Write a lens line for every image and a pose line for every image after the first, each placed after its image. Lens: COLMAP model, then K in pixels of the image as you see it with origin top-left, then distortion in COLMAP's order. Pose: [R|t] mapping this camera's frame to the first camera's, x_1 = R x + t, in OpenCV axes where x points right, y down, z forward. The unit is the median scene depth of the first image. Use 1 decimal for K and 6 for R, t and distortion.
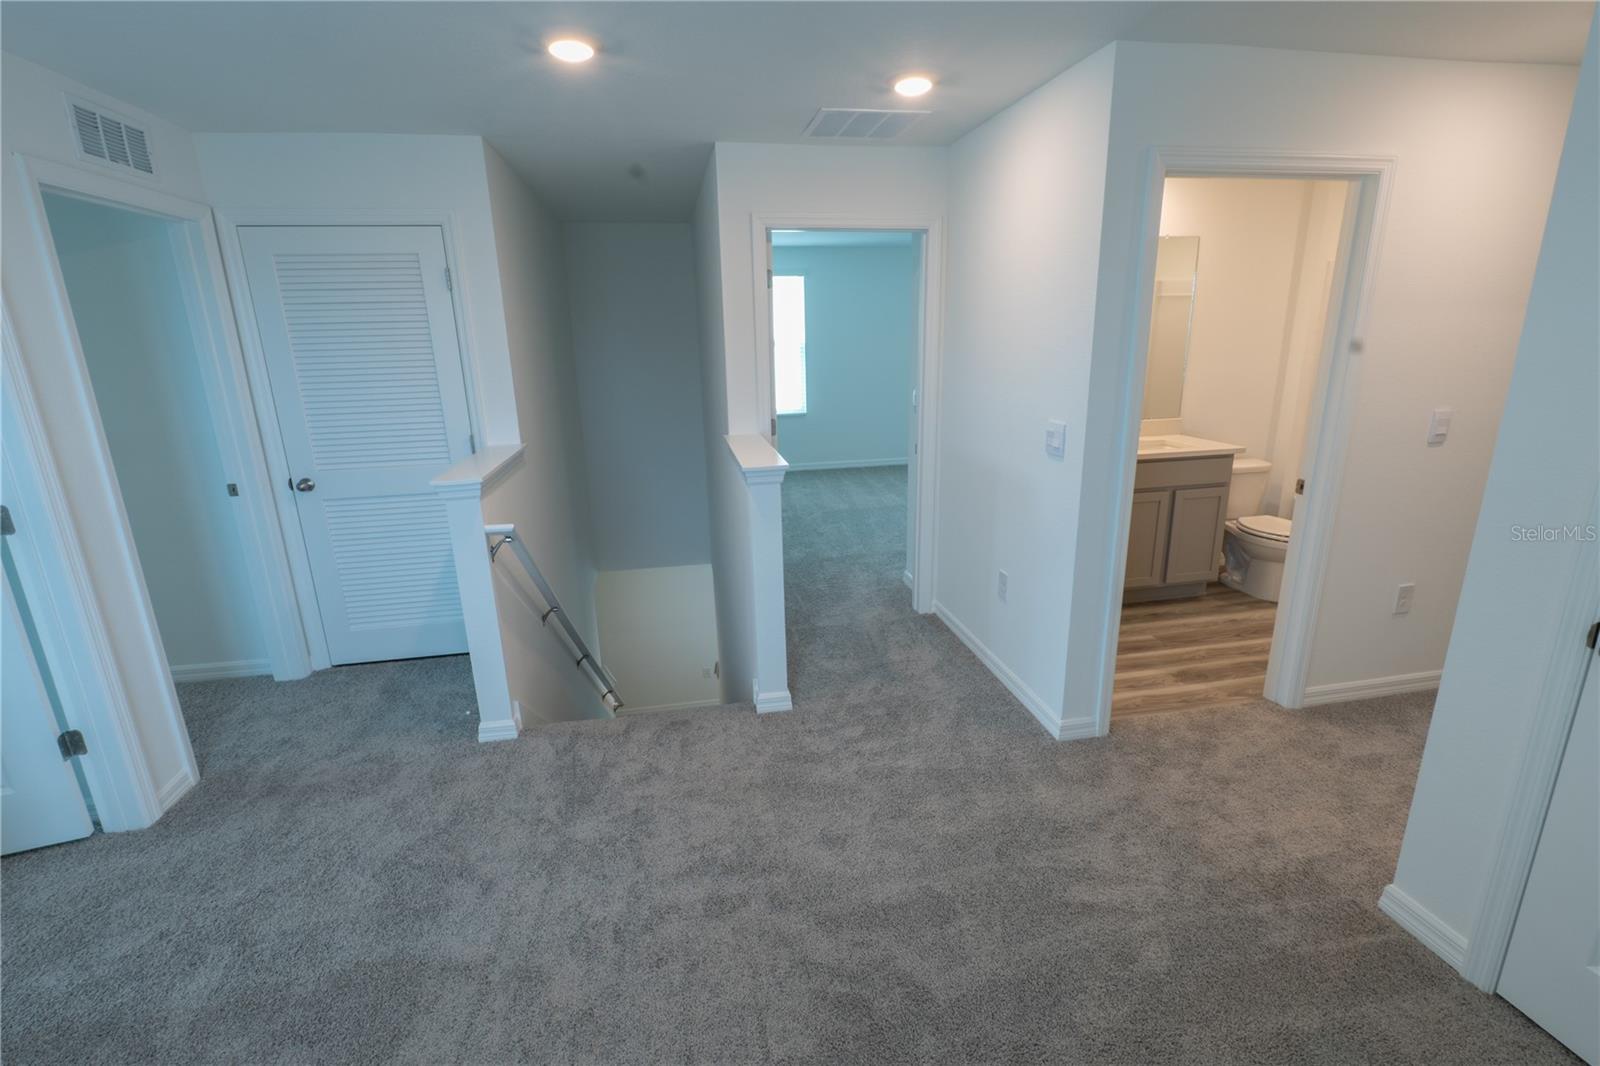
lens RADIAL K [[725.6, 0, 805.8], [0, 725.6, 533.1], [0, 0, 1]] dist [-0.005818, -0.000755]
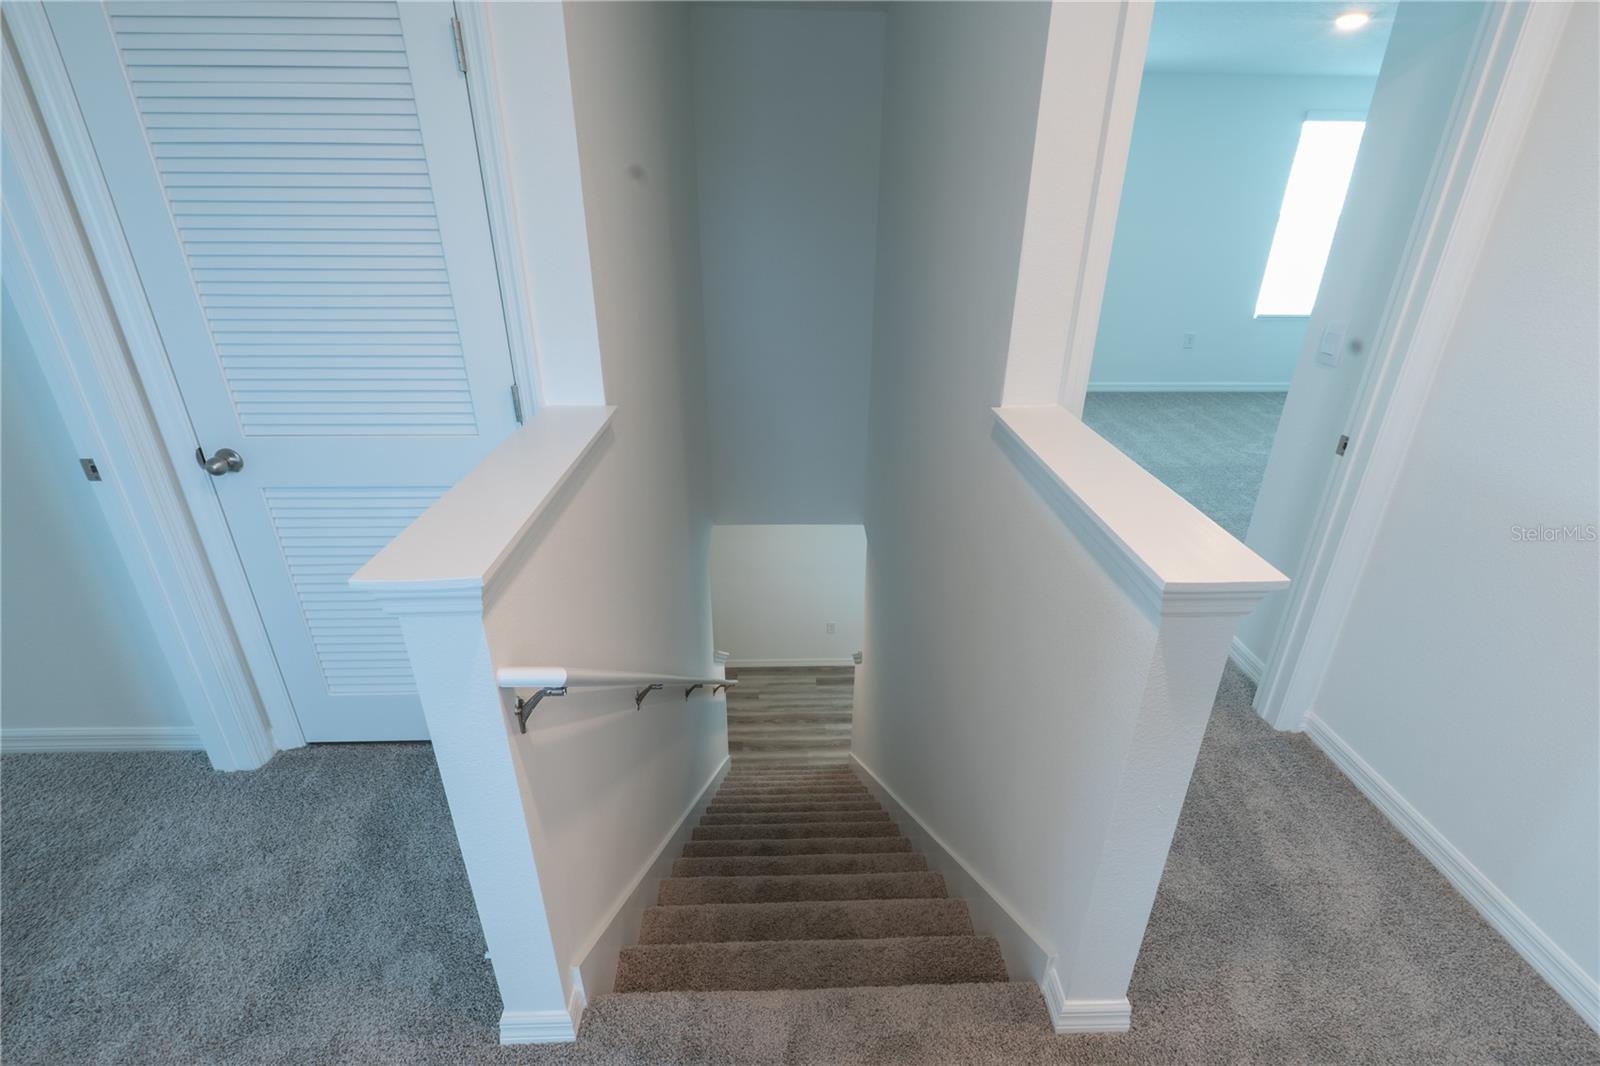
lens RADIAL K [[714.4, 0, 805.8], [0, 714.4, 525.8], [0, 0, 1]] dist [0.001528, 0.000106]
pose [[0.988315, 0.090331, -0.122779, -0.214377], [-0.069592, 0.984036, 0.163797, -0.157999], [0.135615, -0.153339, 0.978824, 0.598480]]
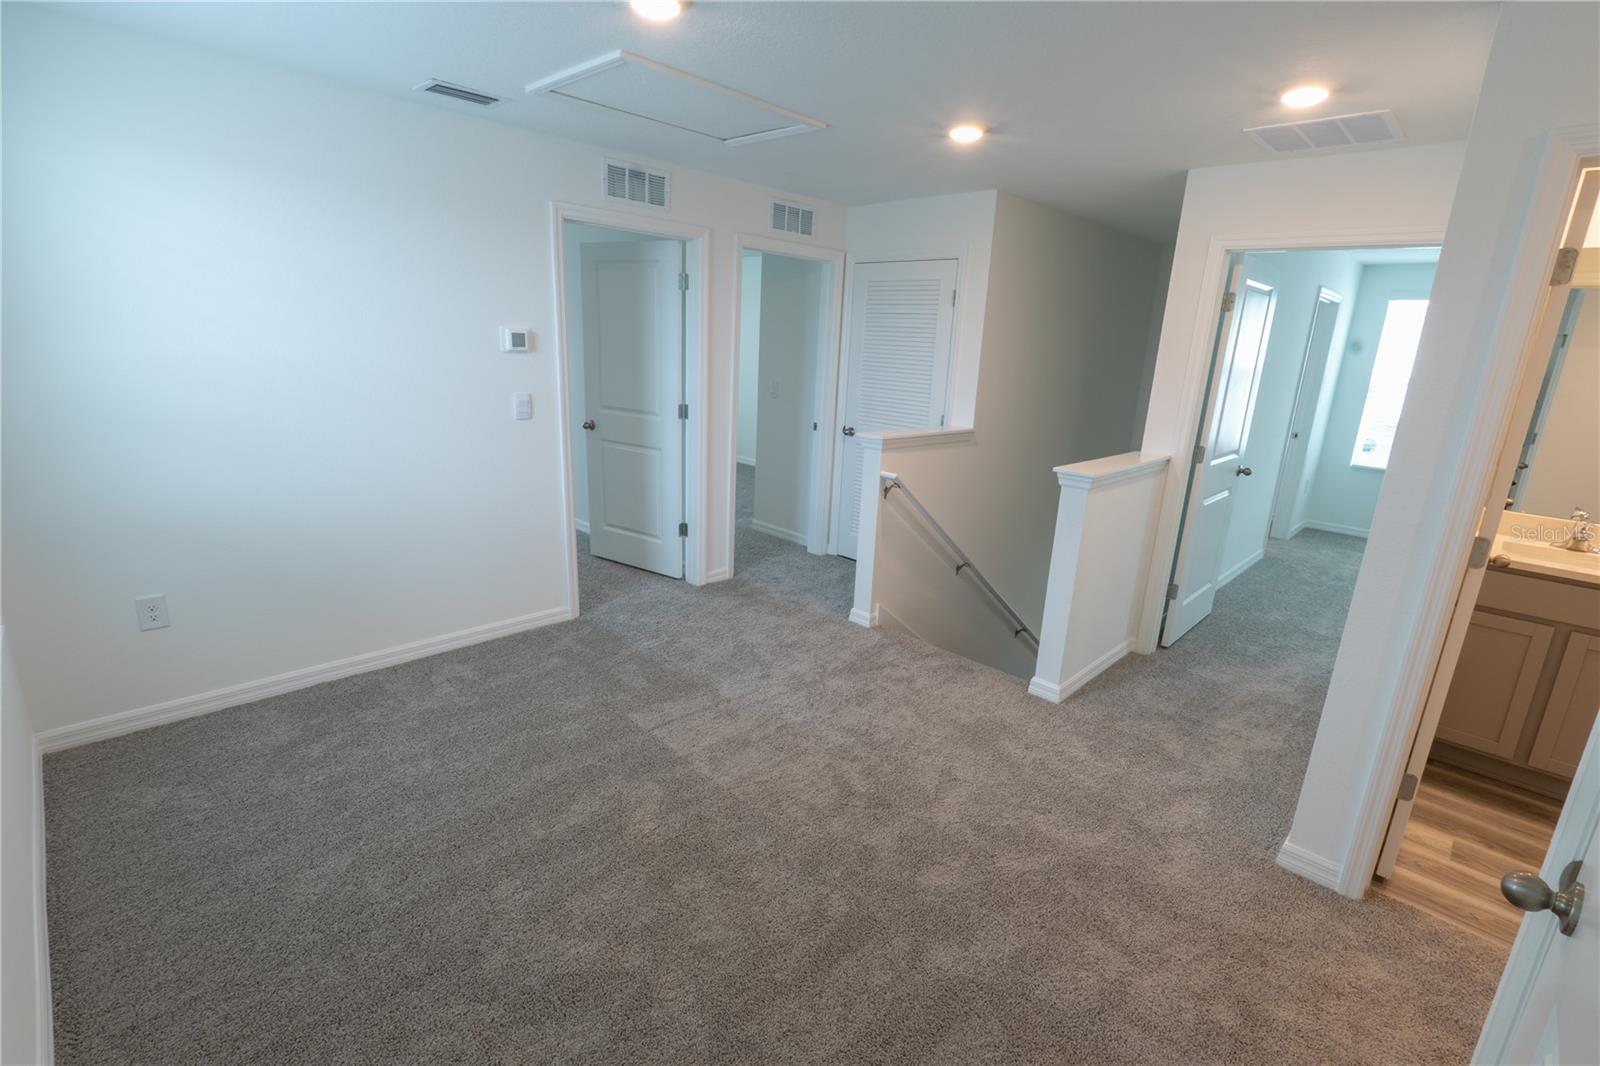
lens RADIAL K [[725.6, 0, 805.8], [0, 725.6, 533.1], [0, 0, 1]] dist [-0.005818, -0.000755]
pose [[0.570252, 0.258759, -0.779651, 0.565542], [-0.278412, 0.953801, 0.112921, -0.012129], [0.772851, 0.152671, 0.615949, 0.029931]]
